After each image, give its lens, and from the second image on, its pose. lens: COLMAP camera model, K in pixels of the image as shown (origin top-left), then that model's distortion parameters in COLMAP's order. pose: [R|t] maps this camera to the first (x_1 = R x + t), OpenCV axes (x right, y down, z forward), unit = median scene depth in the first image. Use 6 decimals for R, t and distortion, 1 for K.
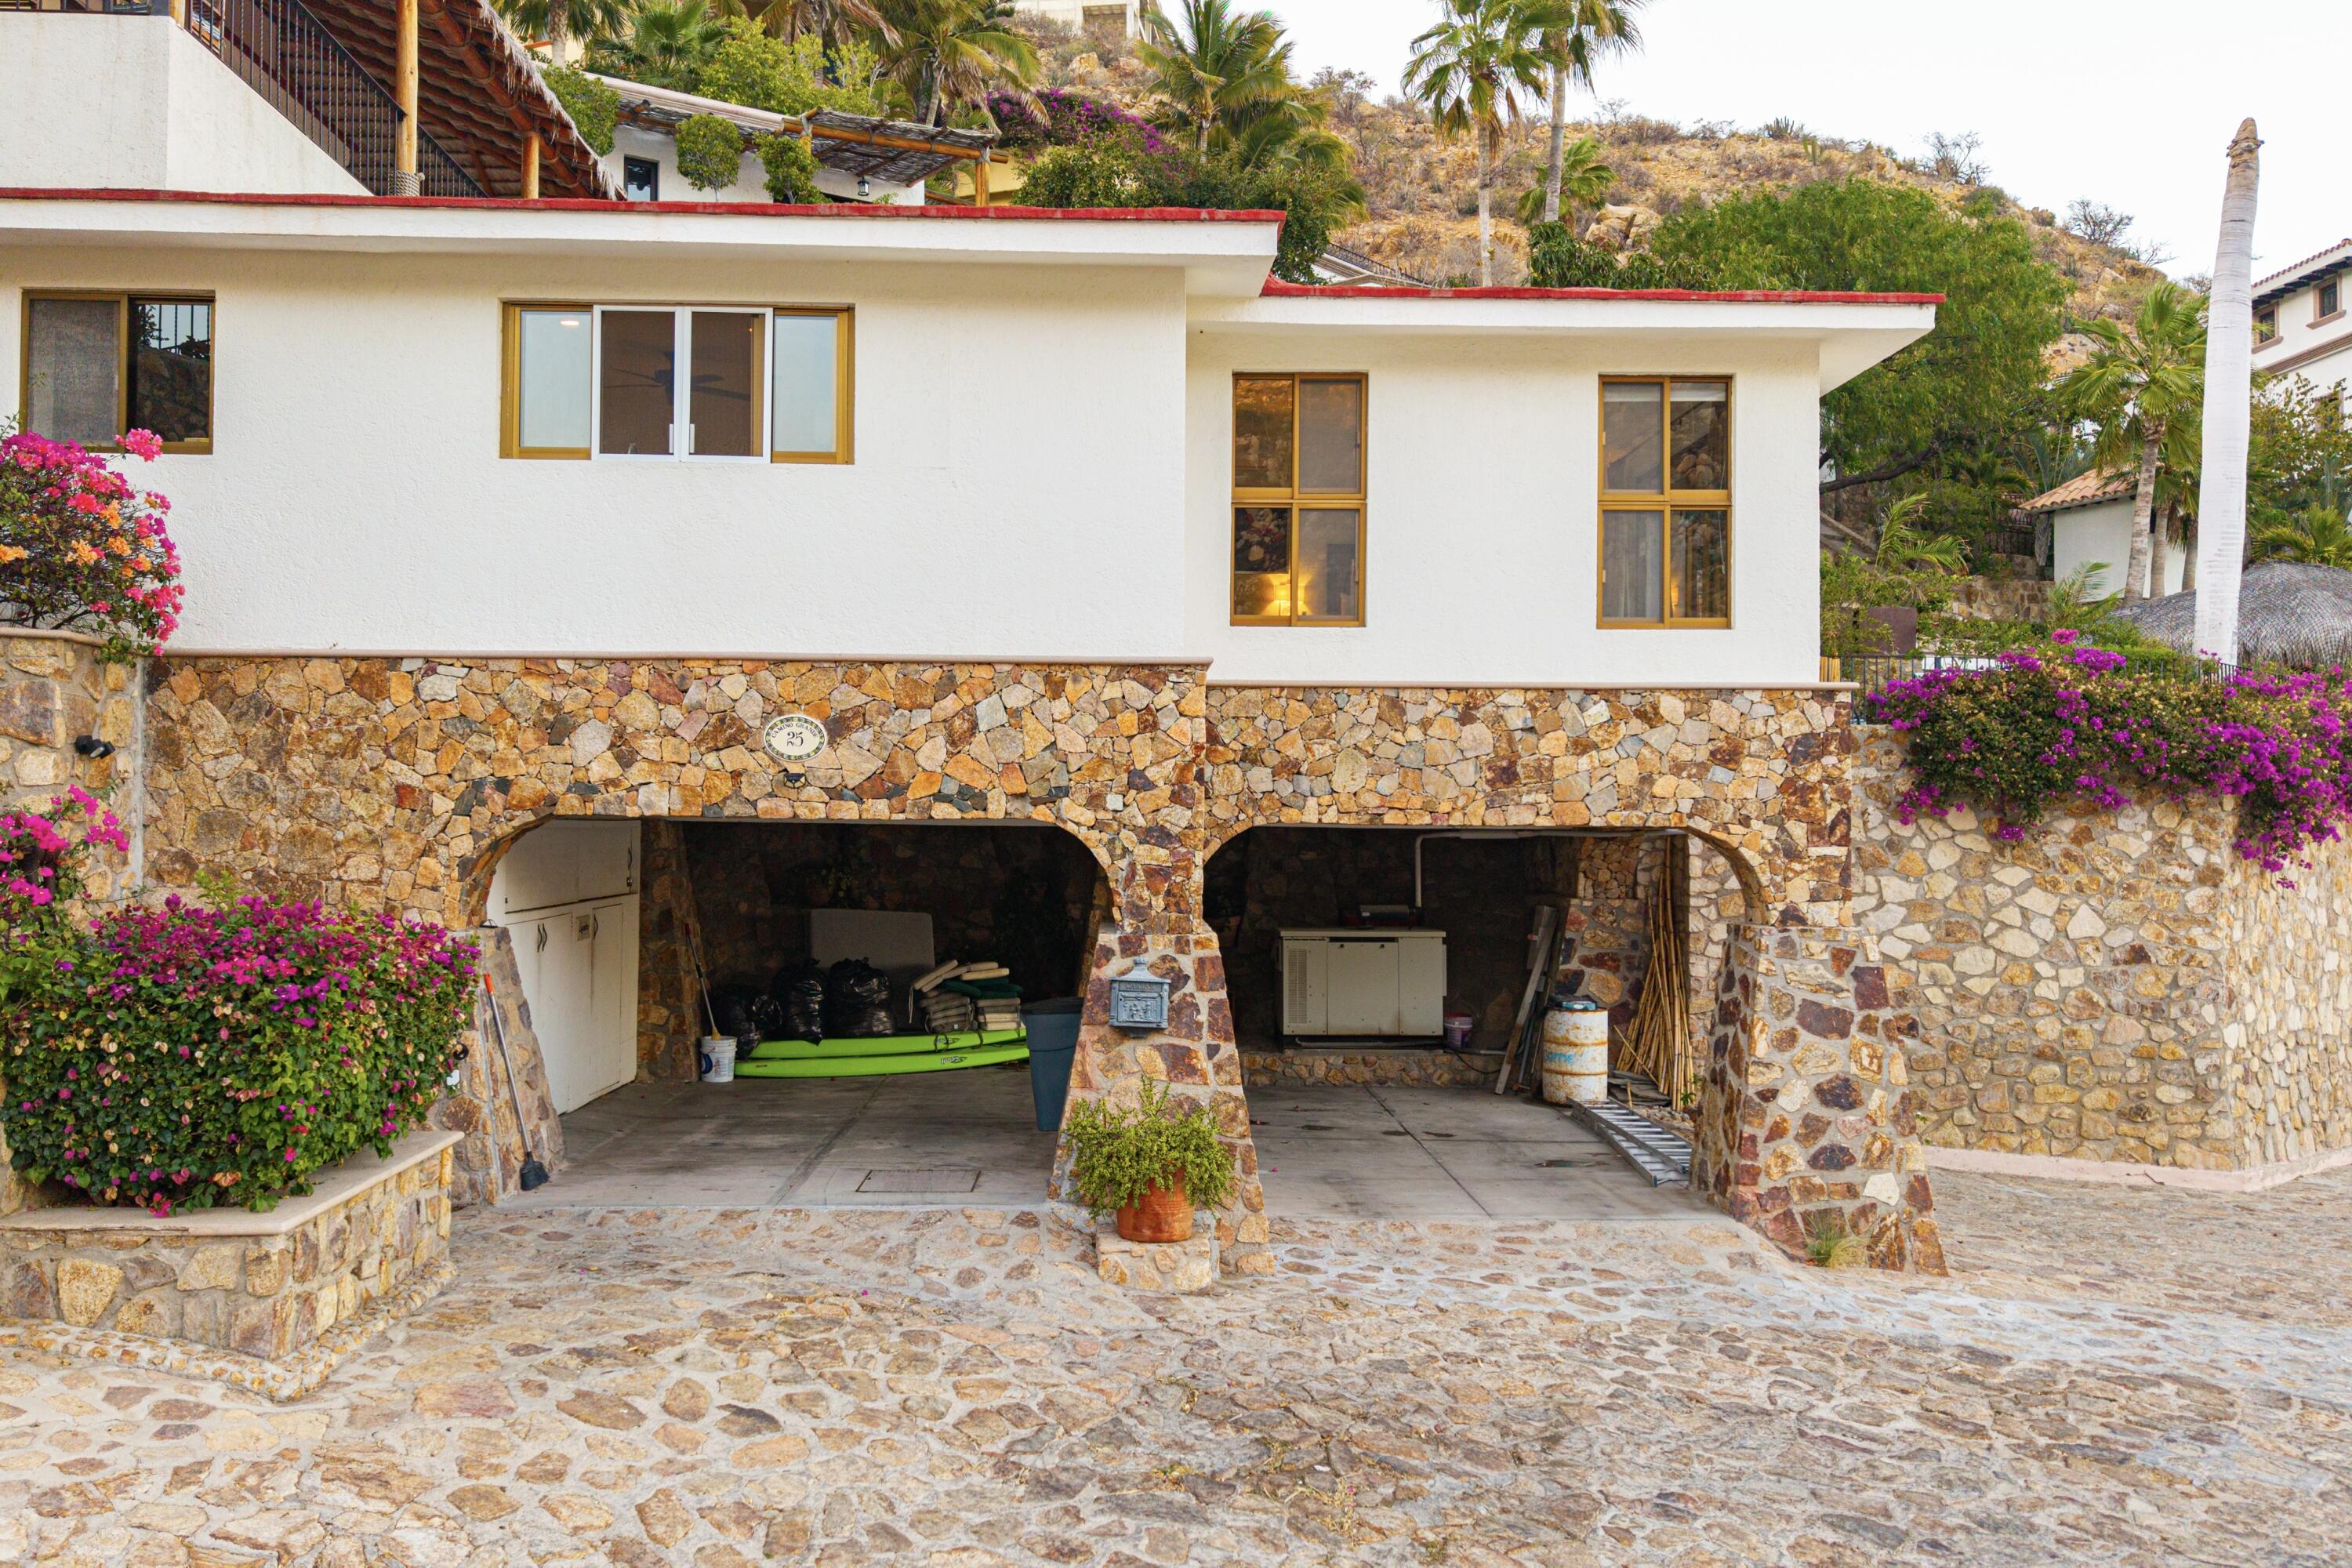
lens RADIAL K [[1871.4, 0, 1176.0], [0, 1871.4, 784.0], [0, 0, 1]] dist [0.005523, 0.000539]
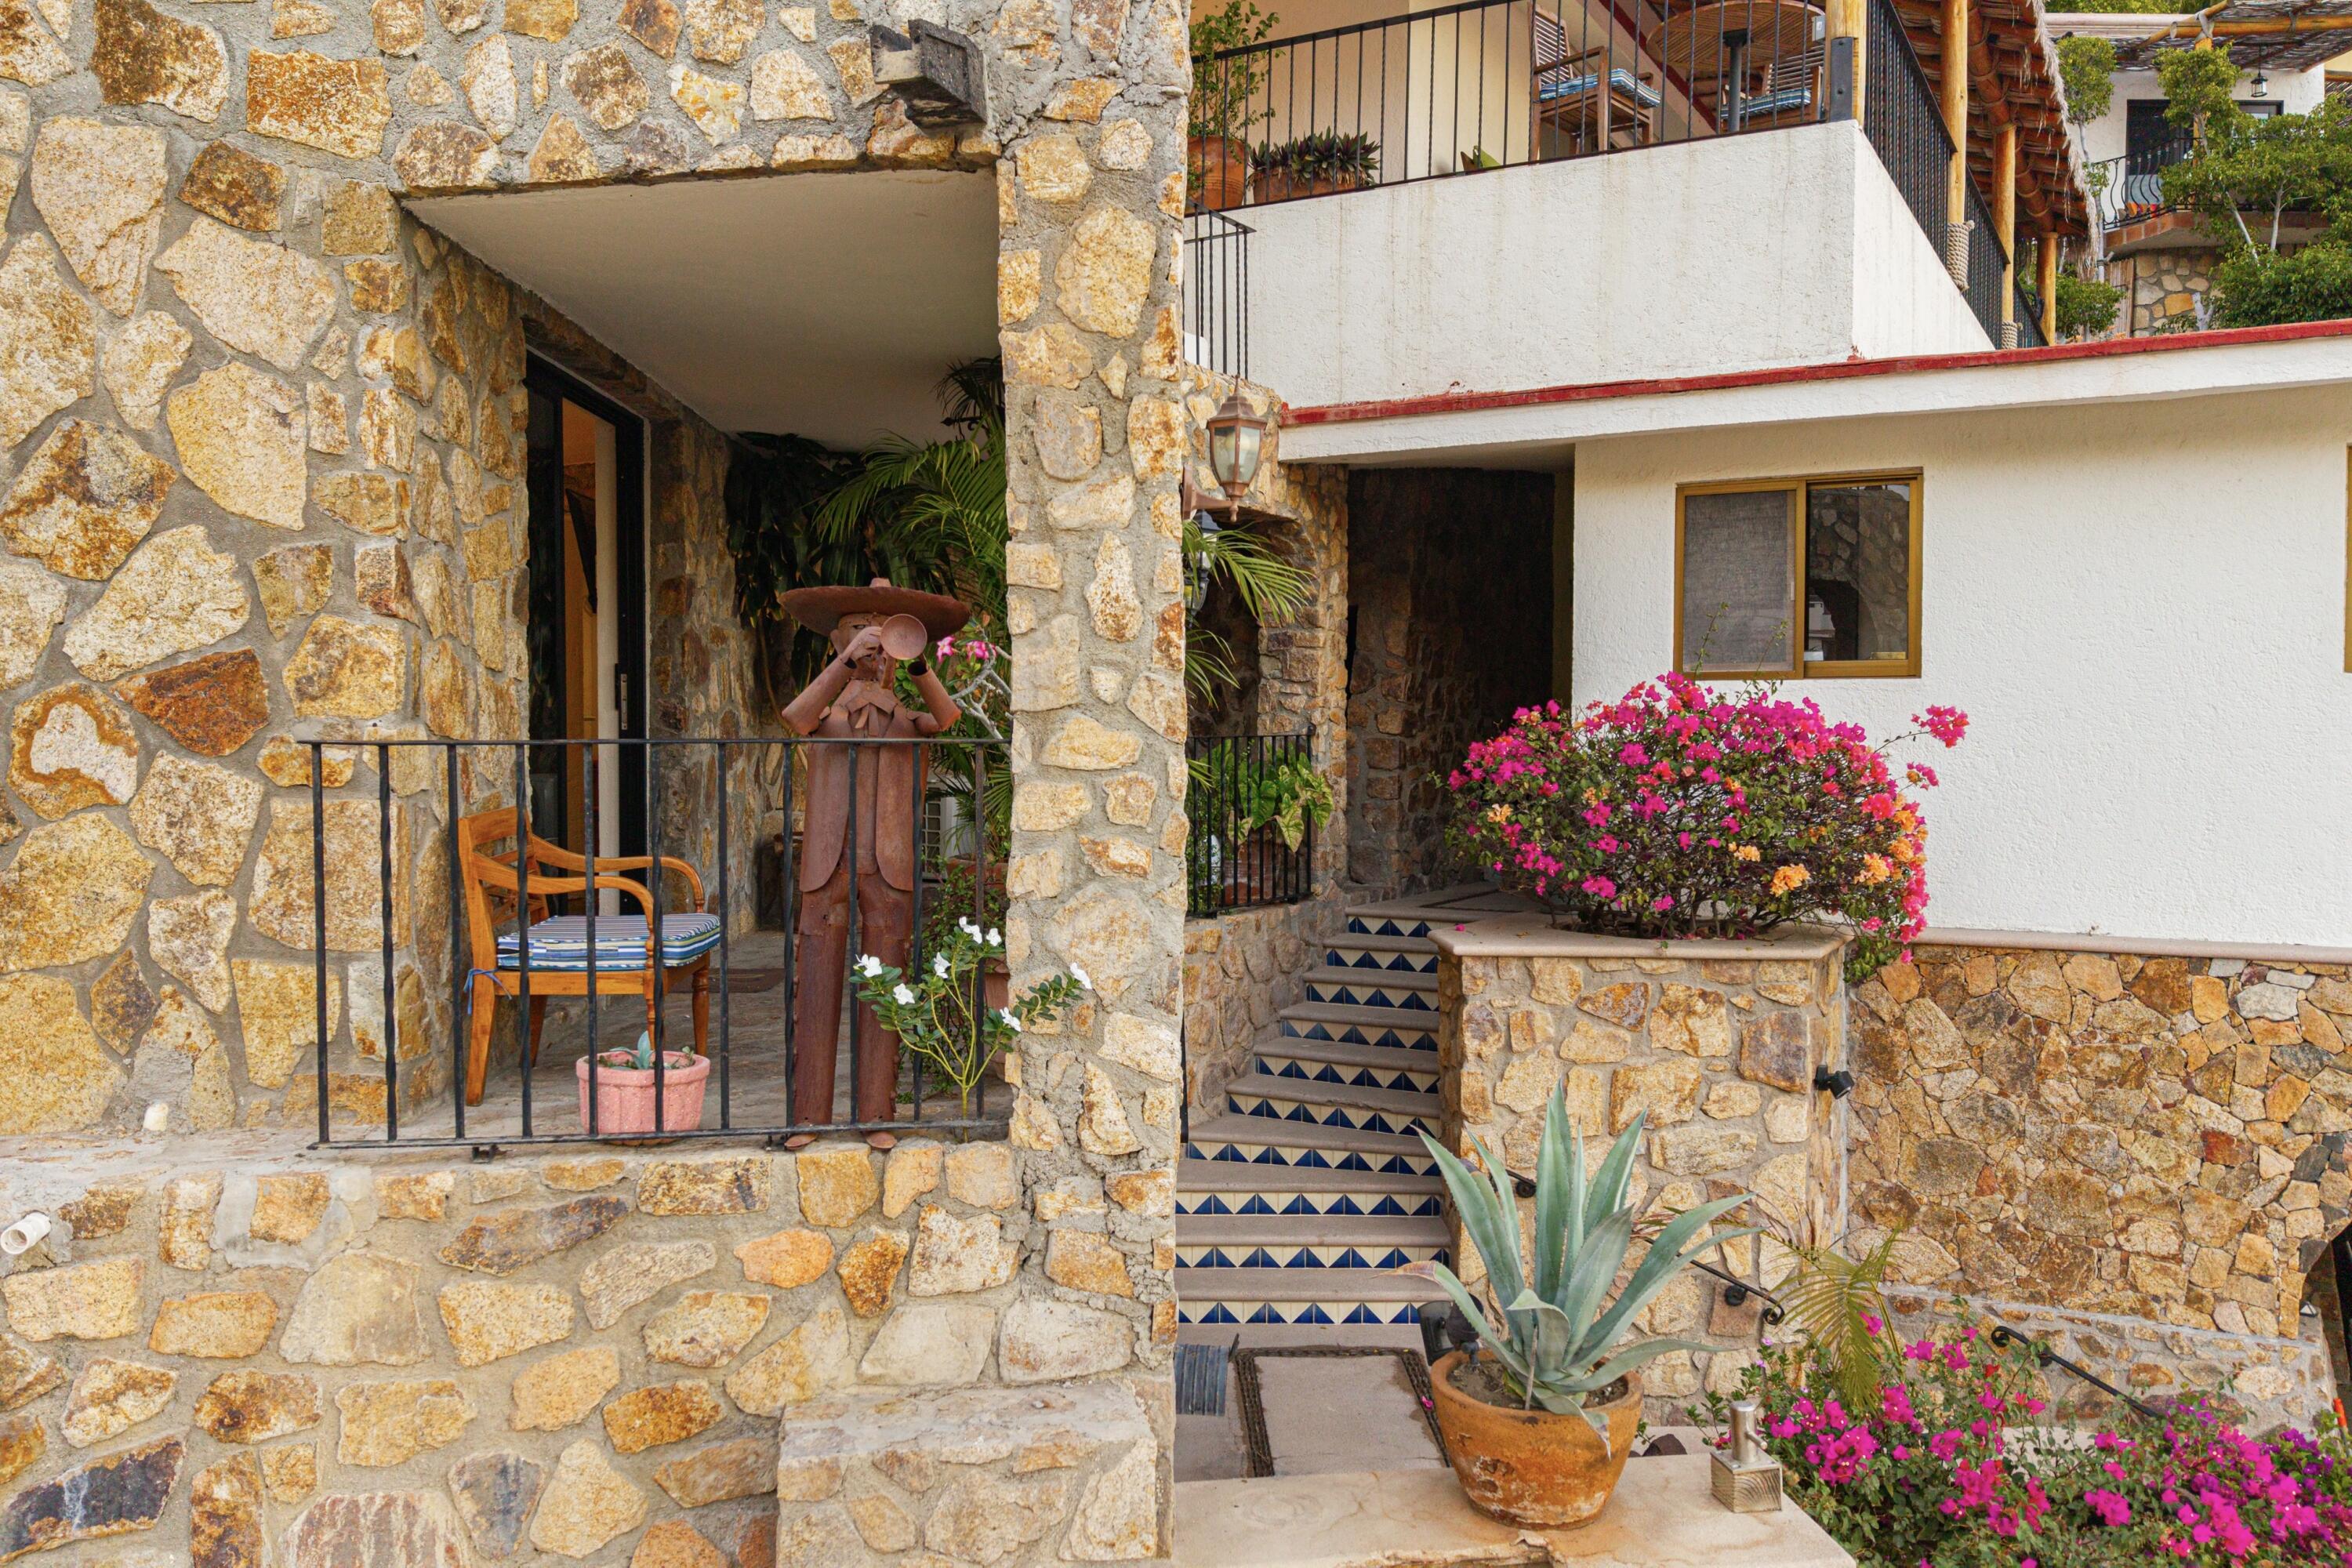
lens RADIAL K [[1871.4, 0, 1176.0], [0, 1871.4, 784.0], [0, 0, 1]] dist [0.005523, 0.000539]
pose [[0.855518, 0.005575, -0.517743, -0.380927], [0.020470, 0.998796, 0.044581, -0.175933], [0.517368, -0.048738, 0.854374, 0.171435]]
